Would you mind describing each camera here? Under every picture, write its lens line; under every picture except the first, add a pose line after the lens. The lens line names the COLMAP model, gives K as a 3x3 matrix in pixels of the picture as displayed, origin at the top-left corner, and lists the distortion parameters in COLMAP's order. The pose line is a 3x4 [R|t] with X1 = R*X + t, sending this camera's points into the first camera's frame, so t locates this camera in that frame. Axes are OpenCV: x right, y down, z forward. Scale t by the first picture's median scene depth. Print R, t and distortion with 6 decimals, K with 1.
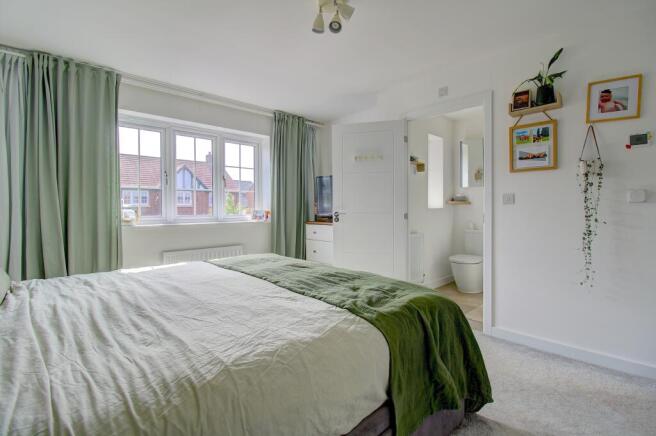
lens RADIAL K [[310.7, 0, 332.9], [0, 310.7, 202.0], [0, 0, 1]] dist [0.002970, 0.000062]
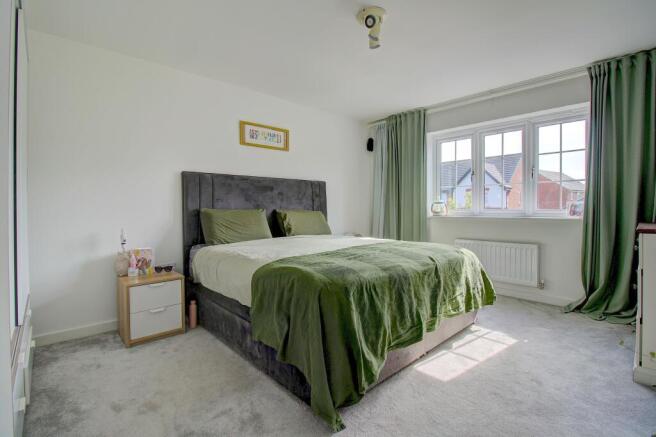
lens RADIAL K [[310.7, 0, 328.5], [0, 310.7, 216.8], [0, 0, 1]] dist [0.002970, 0.000062]
pose [[-0.030099, 0.041228, -0.998696, 0.636656], [0.010127, 0.999110, 0.040940, 0.023780], [0.999496, -0.008882, -0.030490, 0.466922]]
